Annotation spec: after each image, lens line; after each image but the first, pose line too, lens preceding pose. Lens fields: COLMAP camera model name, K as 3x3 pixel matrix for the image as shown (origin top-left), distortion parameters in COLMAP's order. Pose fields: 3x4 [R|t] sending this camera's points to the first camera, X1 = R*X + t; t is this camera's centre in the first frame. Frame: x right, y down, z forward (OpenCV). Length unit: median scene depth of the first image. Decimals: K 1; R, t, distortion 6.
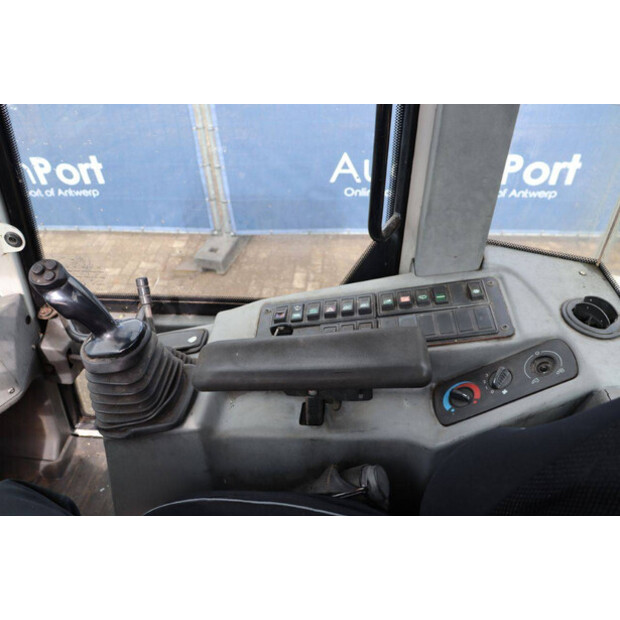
lens RADIAL K [[521.1, 0, 310.0], [0, 521.1, 310.0], [0, 0, 1]] dist [-0.181577, 0.197682]
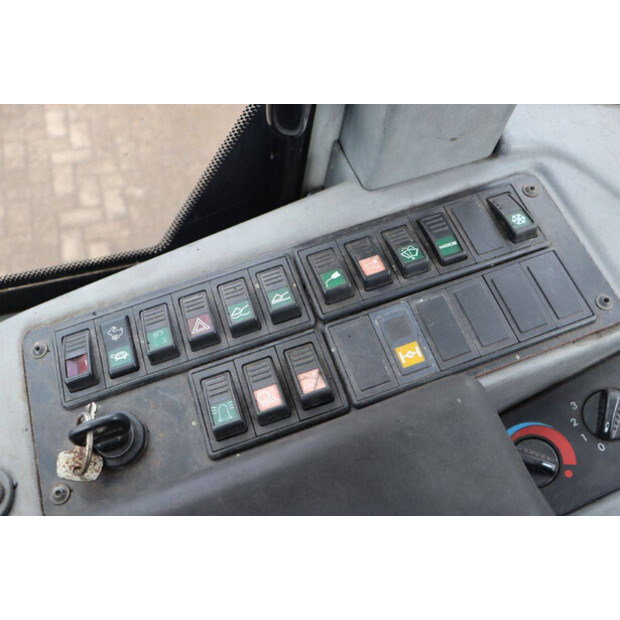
lens RADIAL K [[551.7, 0, 310.0], [0, 551.7, 310.0], [0, 0, 1]] dist [-0.086620, 0.013409]
pose [[0.909248, -0.272398, 0.314751, -0.011509], [0.145390, 0.916351, 0.373046, -0.120352], [-0.390039, -0.293430, 0.872794, 0.447072]]
